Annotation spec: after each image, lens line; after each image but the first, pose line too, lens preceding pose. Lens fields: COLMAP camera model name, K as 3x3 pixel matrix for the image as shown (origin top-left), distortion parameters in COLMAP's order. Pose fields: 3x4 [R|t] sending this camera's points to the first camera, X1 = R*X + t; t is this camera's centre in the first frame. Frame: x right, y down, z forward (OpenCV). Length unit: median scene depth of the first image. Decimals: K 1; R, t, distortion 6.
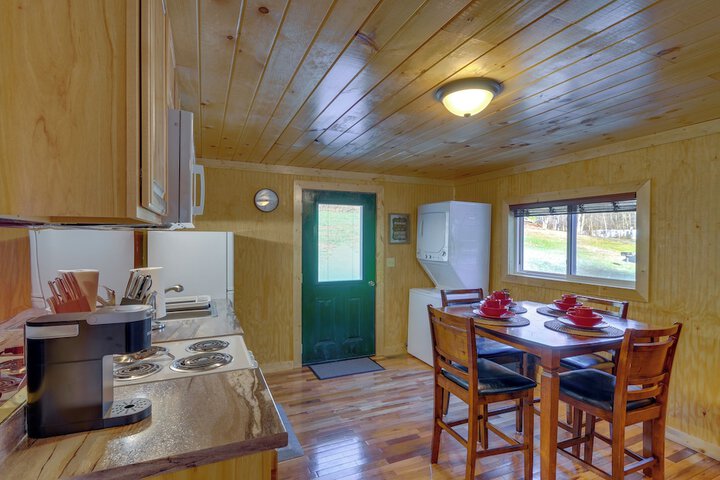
lens RADIAL K [[353.6, 0, 359.5], [0, 353.6, 242.3], [0, 0, 1]] dist [-0.003882, -0.001412]
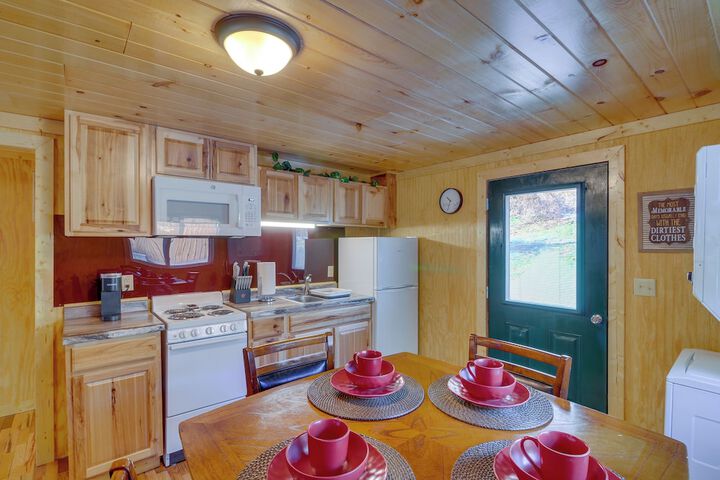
lens RADIAL K [[353.6, 0, 361.1], [0, 353.6, 243.0], [0, 0, 1]] dist [-0.003882, -0.001412]
pose [[0.283855, -0.004659, -0.958856, 0.520268], [-0.007426, 0.999948, -0.007057, -0.001572], [0.958838, 0.009123, 0.283806, 0.501451]]
